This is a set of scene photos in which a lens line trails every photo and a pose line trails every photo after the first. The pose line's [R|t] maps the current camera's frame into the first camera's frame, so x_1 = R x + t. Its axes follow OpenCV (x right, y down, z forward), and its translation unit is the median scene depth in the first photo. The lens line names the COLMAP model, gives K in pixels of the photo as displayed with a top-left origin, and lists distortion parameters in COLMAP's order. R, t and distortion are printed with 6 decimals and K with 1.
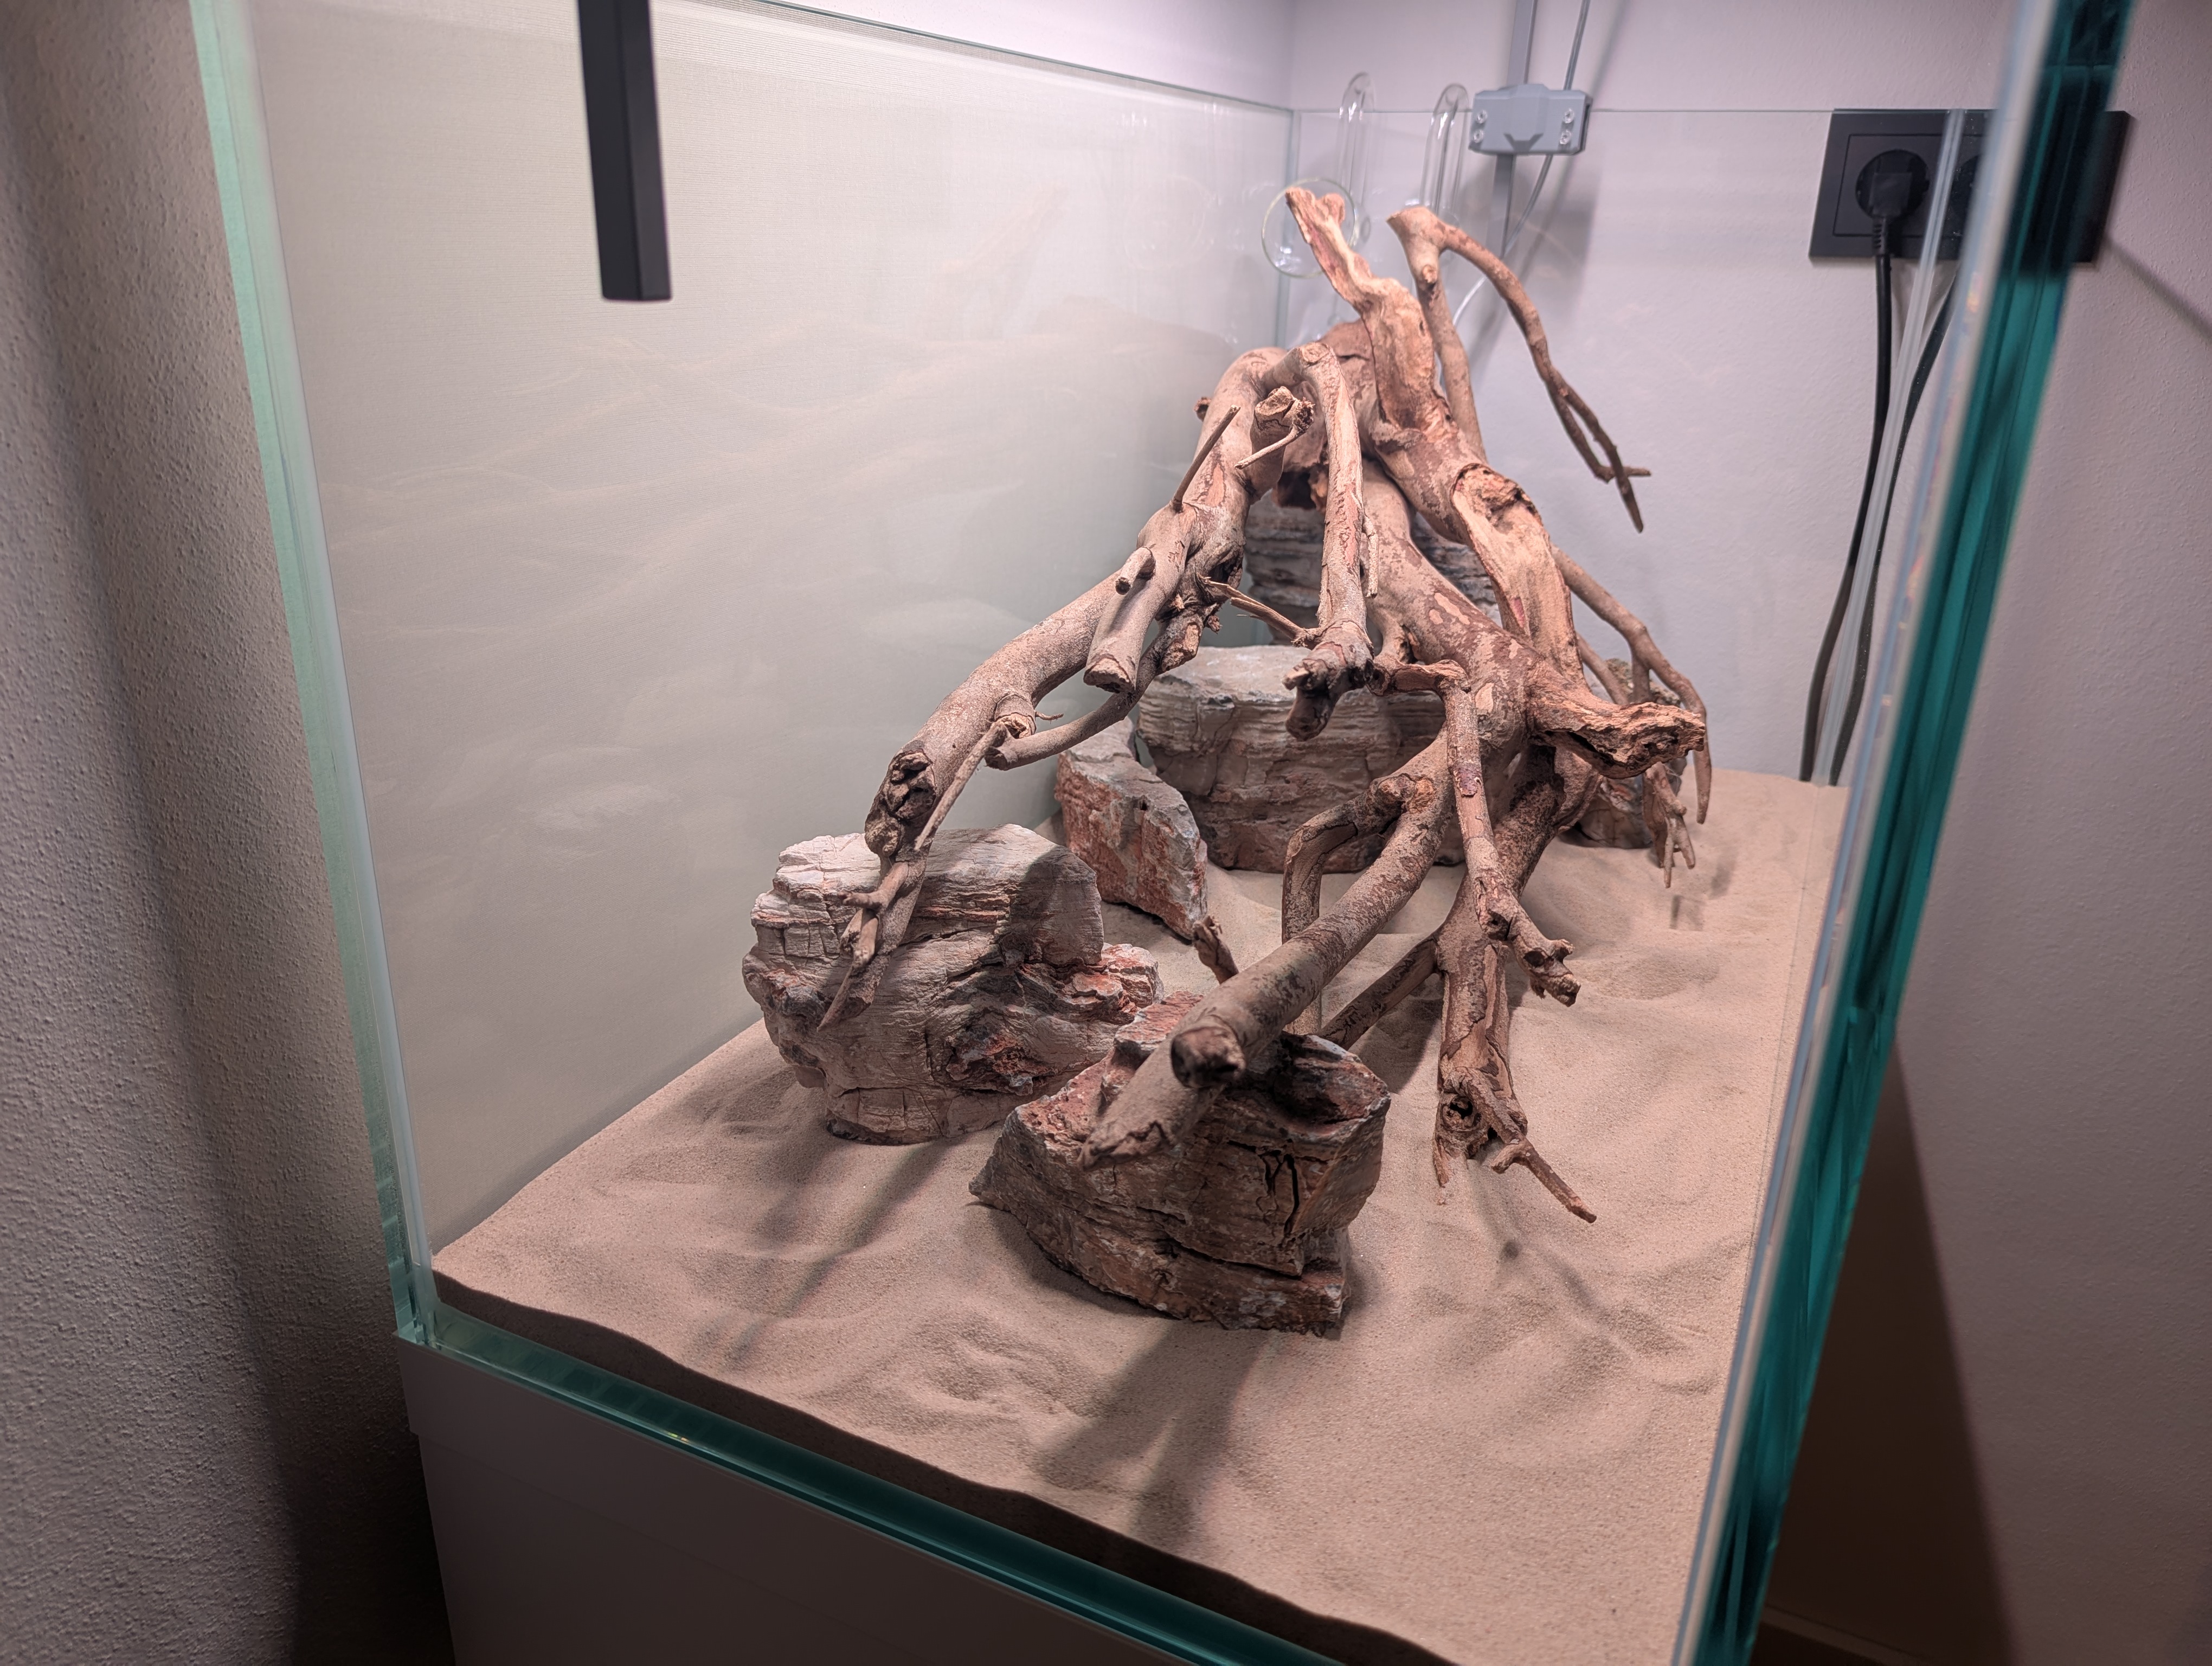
lens RADIAL K [[1593.3, 0, 1088.8], [0, 1593.3, 827.0], [0, 0, 1]] dist [0.052961, -0.071614]
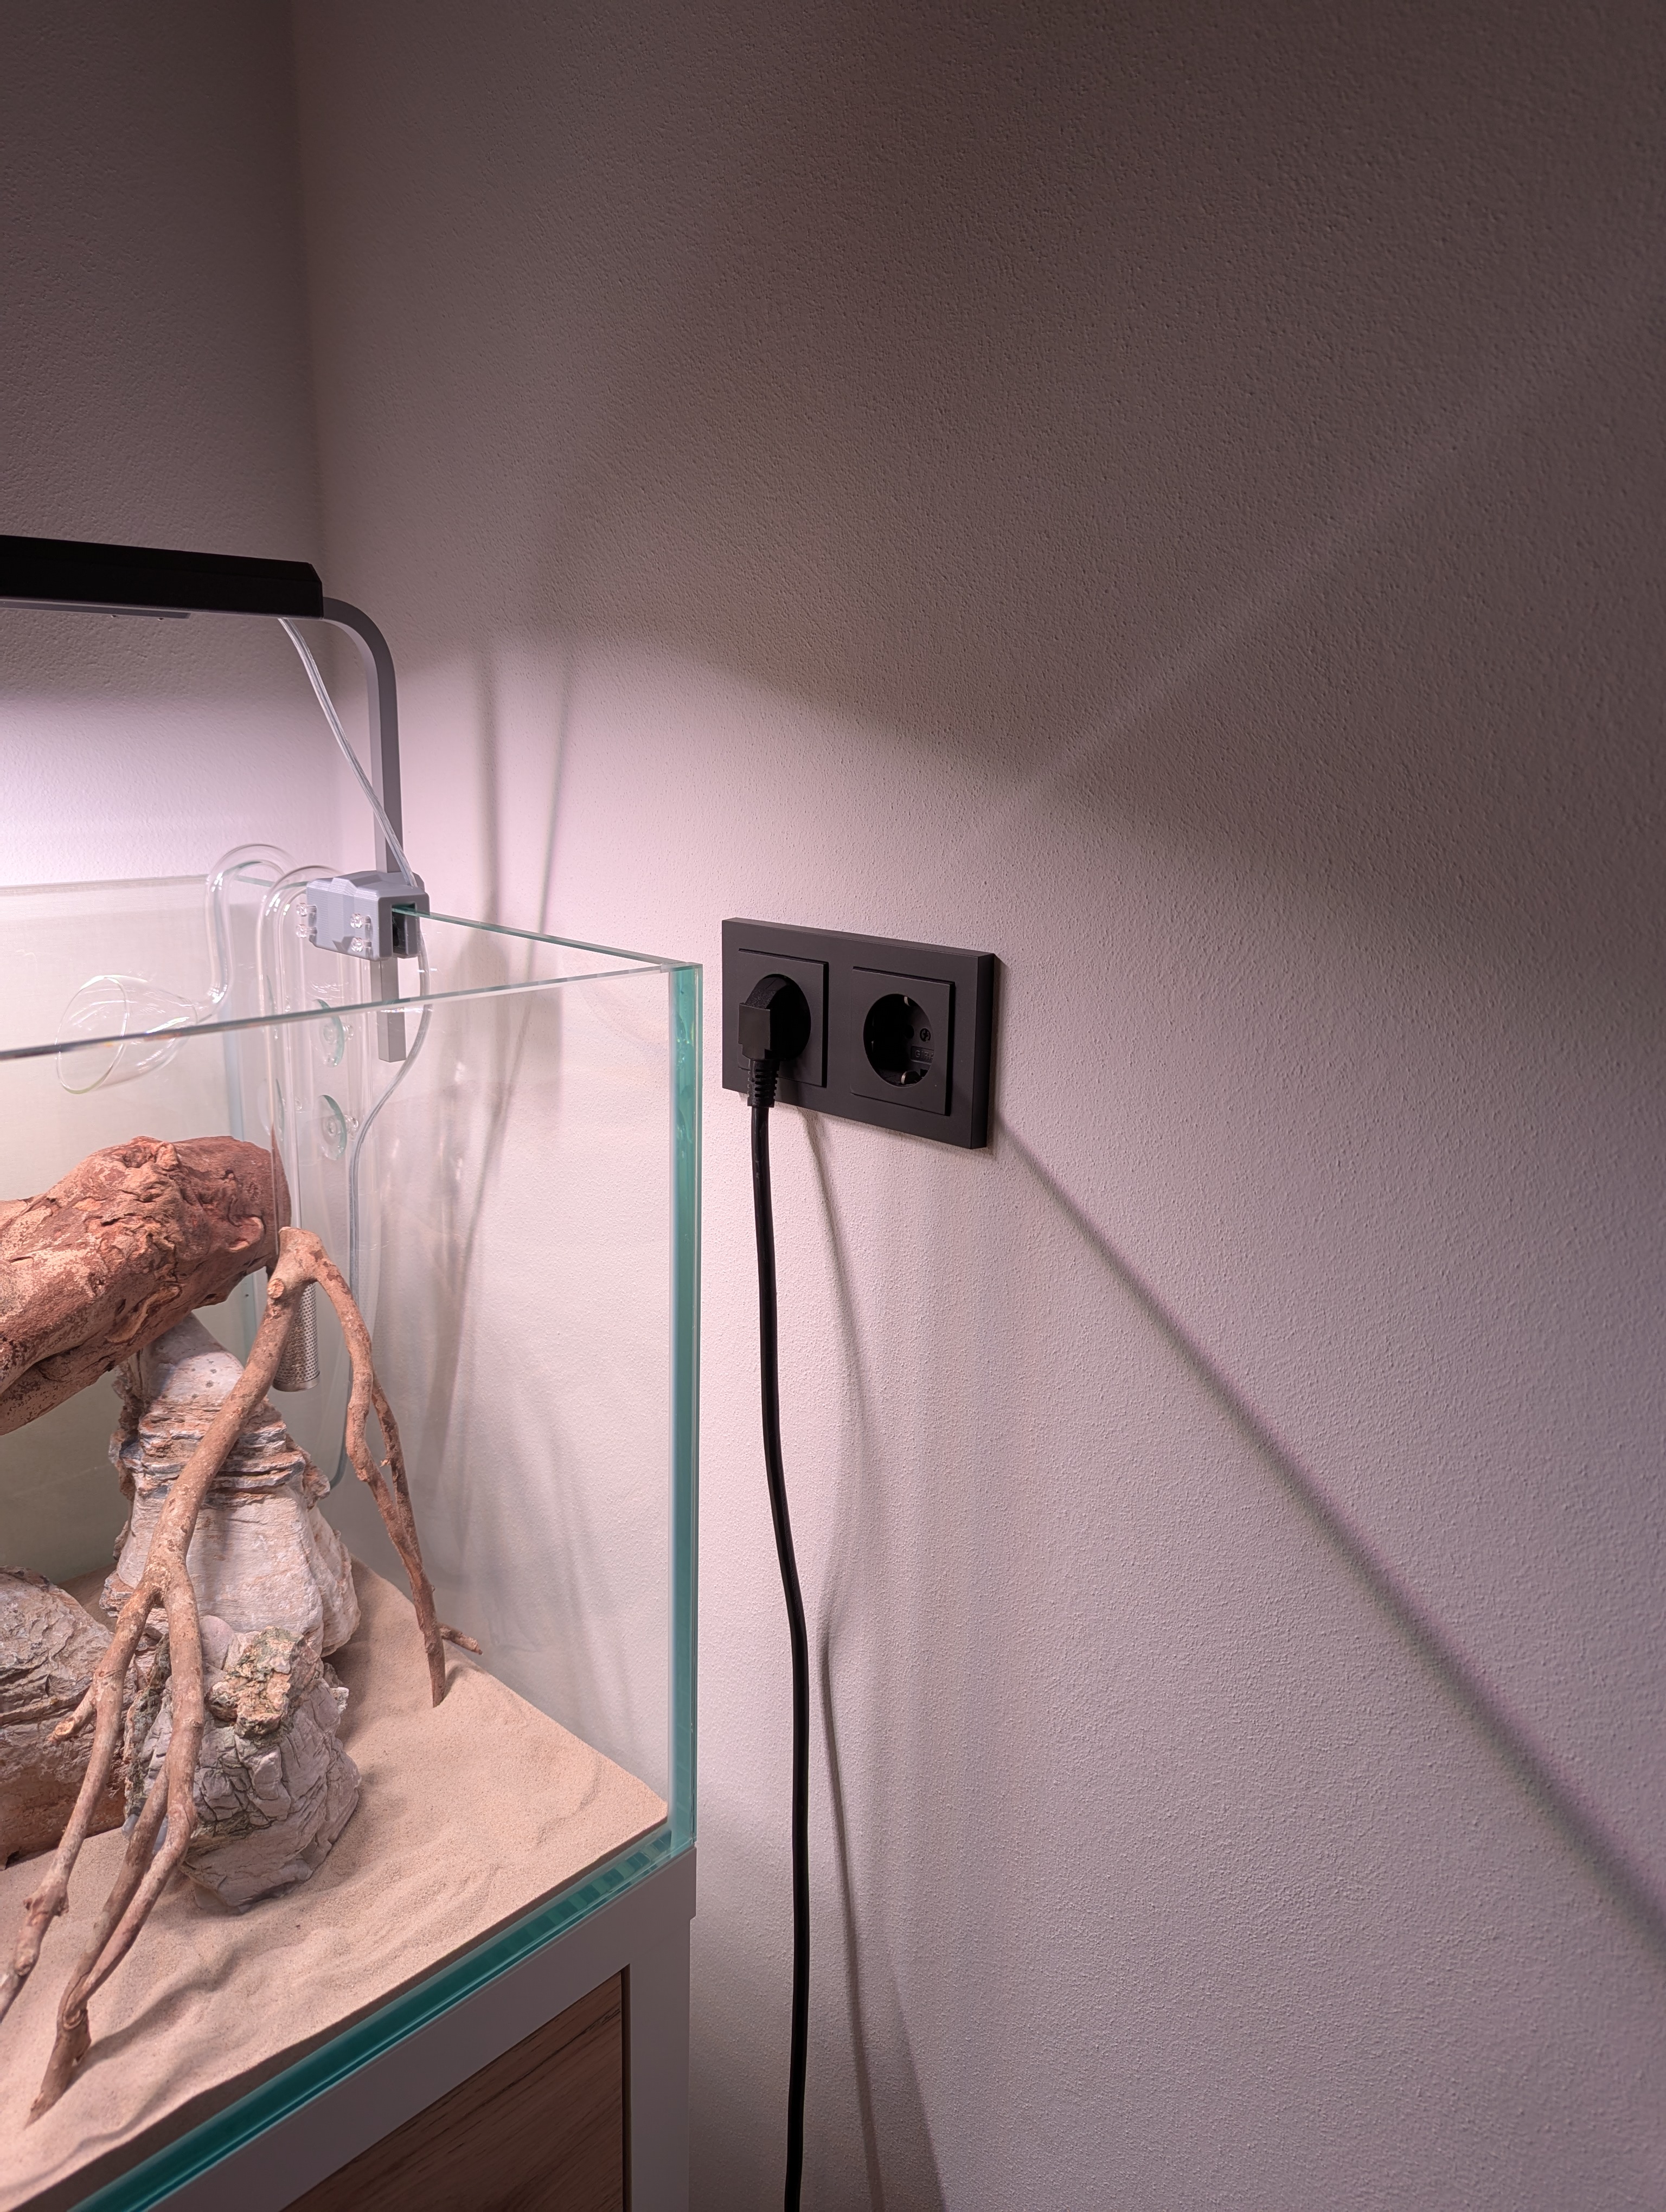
lens RADIAL K [[1583.5, 0, 819.4], [0, 1583.5, 1109.6], [0, 0, 1]] dist [0.052467, -0.062732]
pose [[0.950609, 0.070743, -0.302222, 1.083999], [-0.107027, 0.988673, -0.105217, -0.408238], [0.291355, 0.132366, 0.947413, 0.452050]]
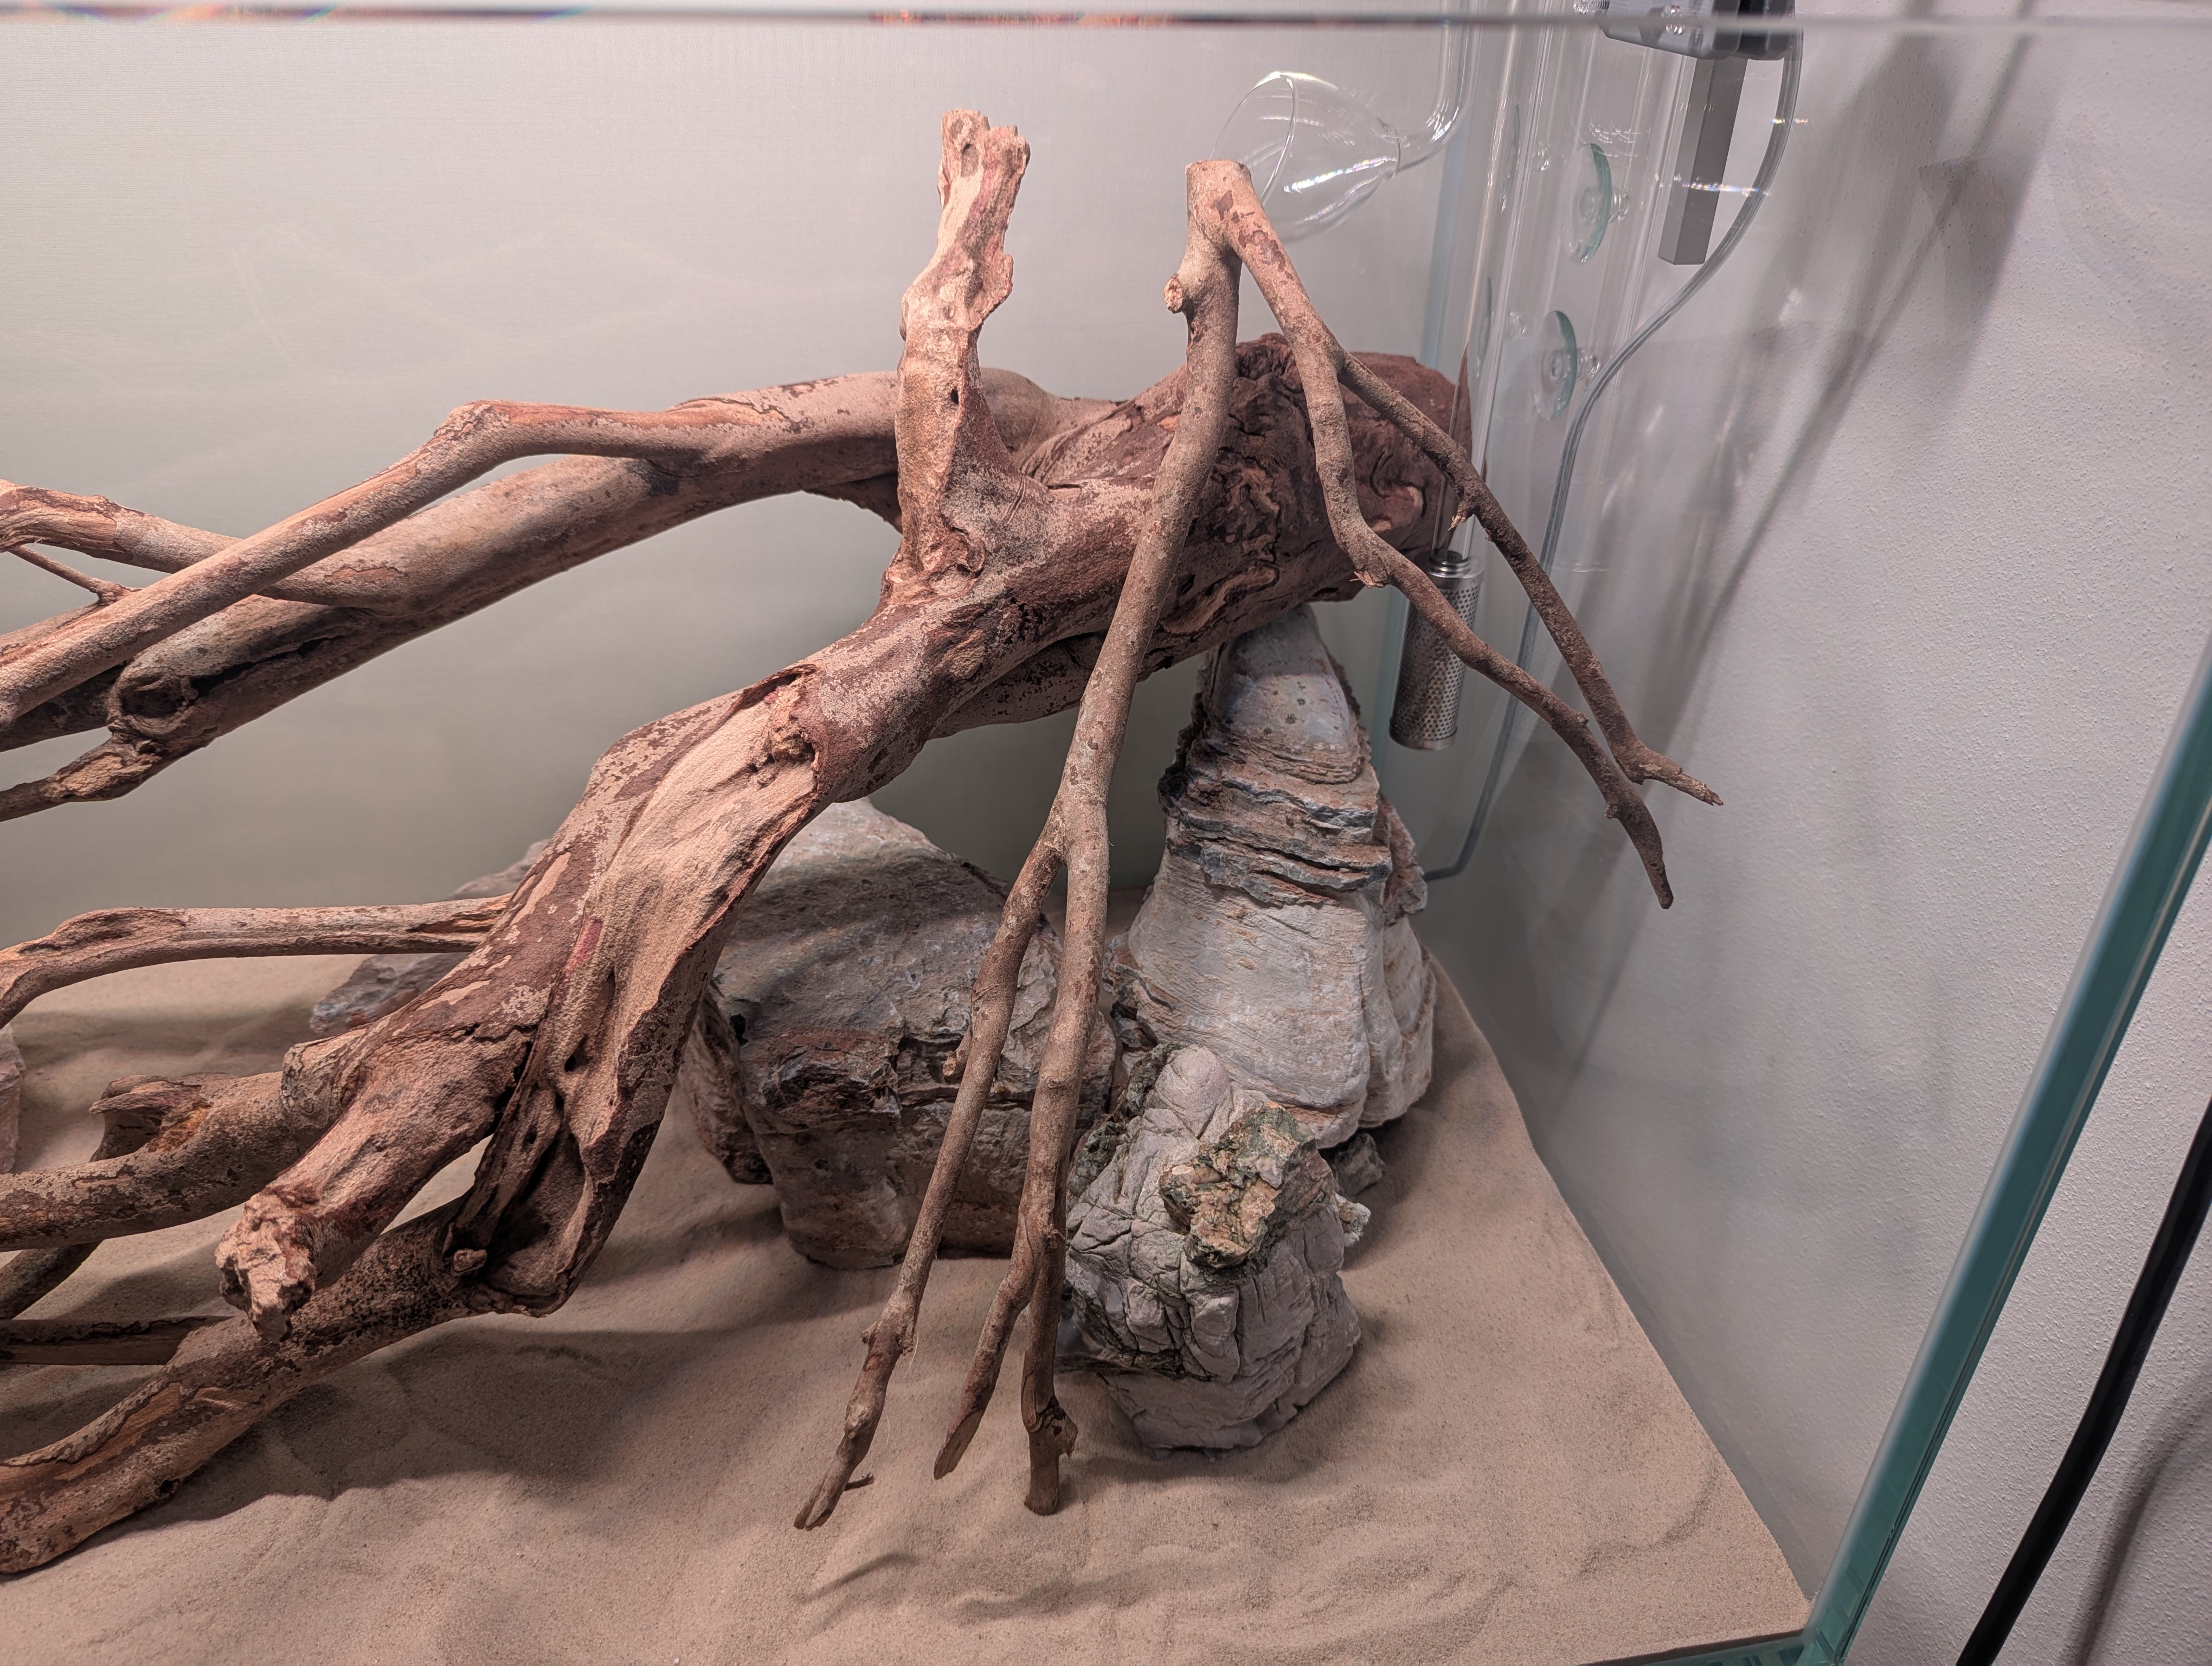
lens RADIAL K [[1593.3, 0, 1088.8], [0, 1593.3, 827.0], [0, 0, 1]] dist [0.052961, -0.071614]
pose [[0.588595, 0.402305, -0.701218, 0.847982], [-0.294422, 0.914491, 0.277529, -0.428811], [0.752909, 0.043102, 0.656712, 0.851372]]
